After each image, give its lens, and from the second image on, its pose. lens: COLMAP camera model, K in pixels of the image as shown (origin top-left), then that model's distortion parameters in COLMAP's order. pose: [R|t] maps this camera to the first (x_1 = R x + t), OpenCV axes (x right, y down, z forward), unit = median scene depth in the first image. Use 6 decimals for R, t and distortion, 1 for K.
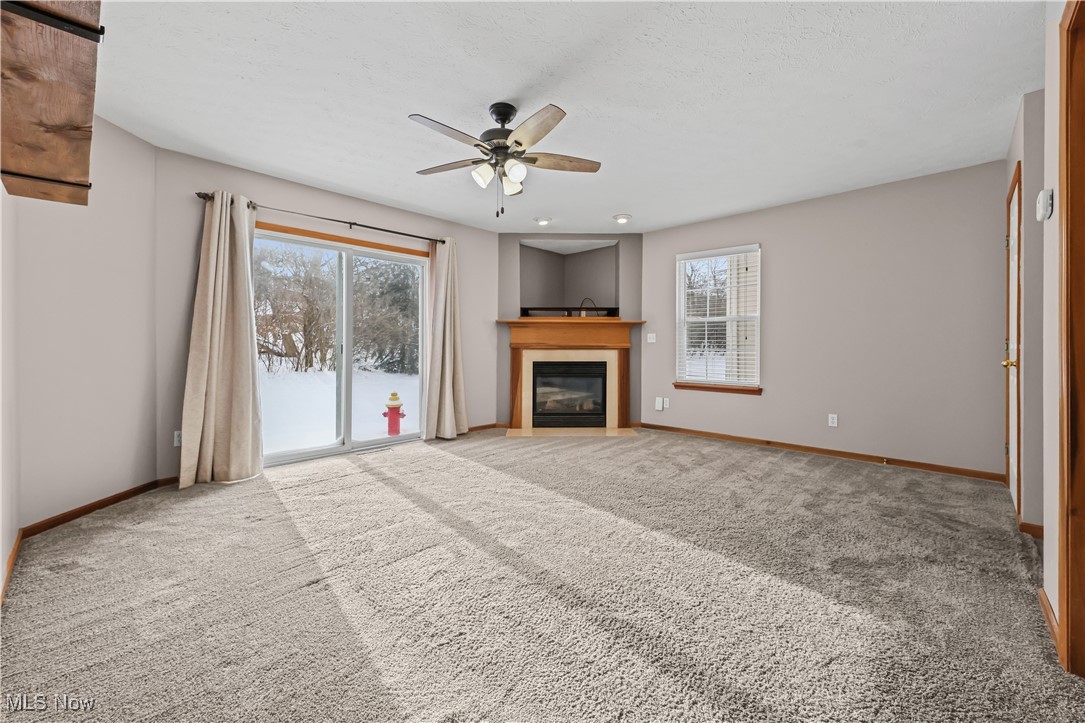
lens RADIAL K [[437.3, 0, 543.3], [0, 437.3, 344.4], [0, 0, 1]] dist [0.021957, -0.007306]
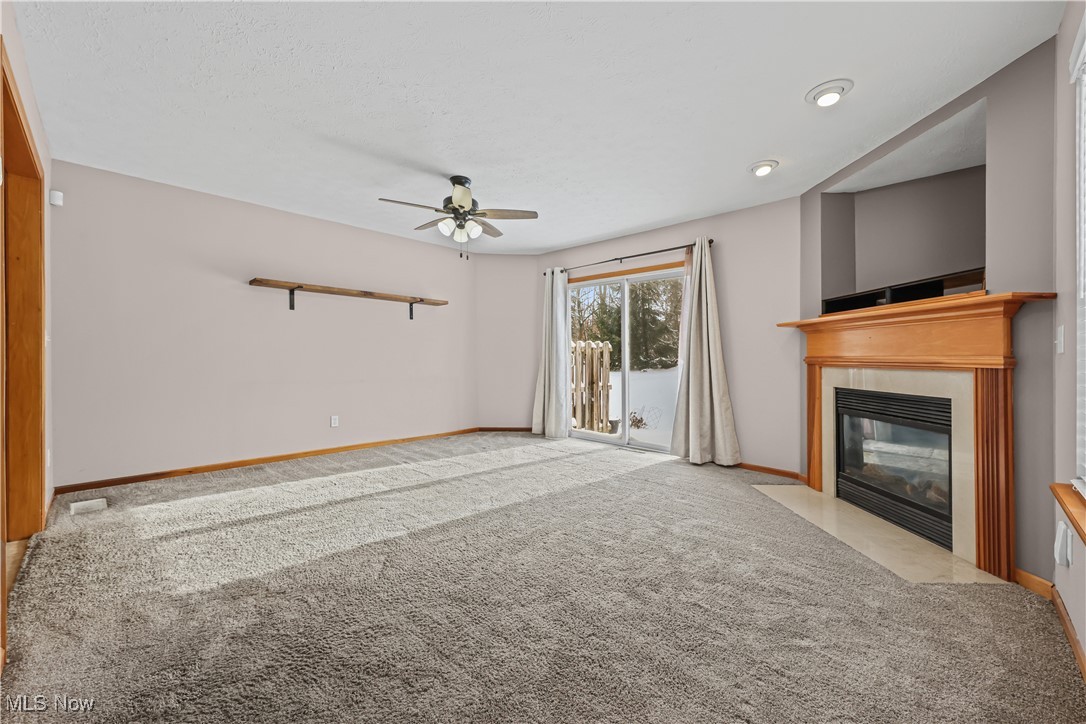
lens RADIAL K [[434.7, 0, 538.2], [0, 434.7, 364.4], [0, 0, 1]] dist [0.022681, -0.007234]
pose [[-0.027353, 0.010650, -0.999569, 0.587511], [-0.008489, 0.999905, 0.010886, 0.004925], [0.999590, 0.008783, -0.027260, 0.609944]]
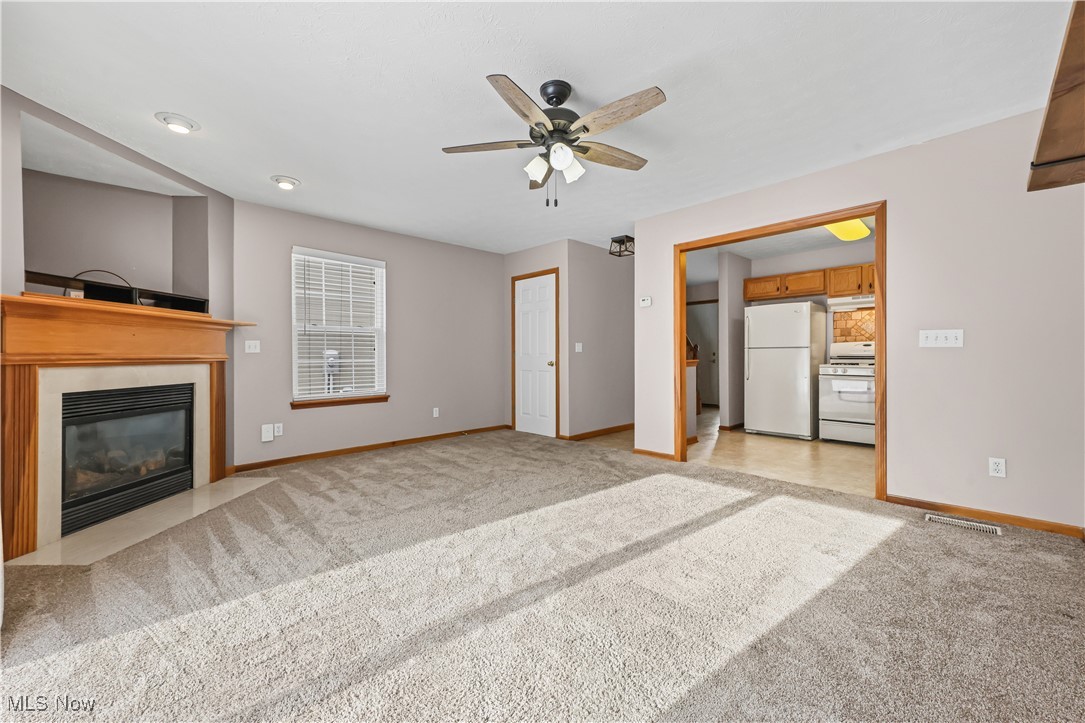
lens RADIAL K [[434.3, 0, 537.7], [0, 434.3, 363.9], [0, 0, 1]] dist [0.022681, -0.007234]
pose [[0.032526, -0.022100, 0.999227, -0.470177], [-0.000100, 0.999755, 0.022115, -0.001804], [-0.999471, -0.000819, 0.032515, 0.488954]]
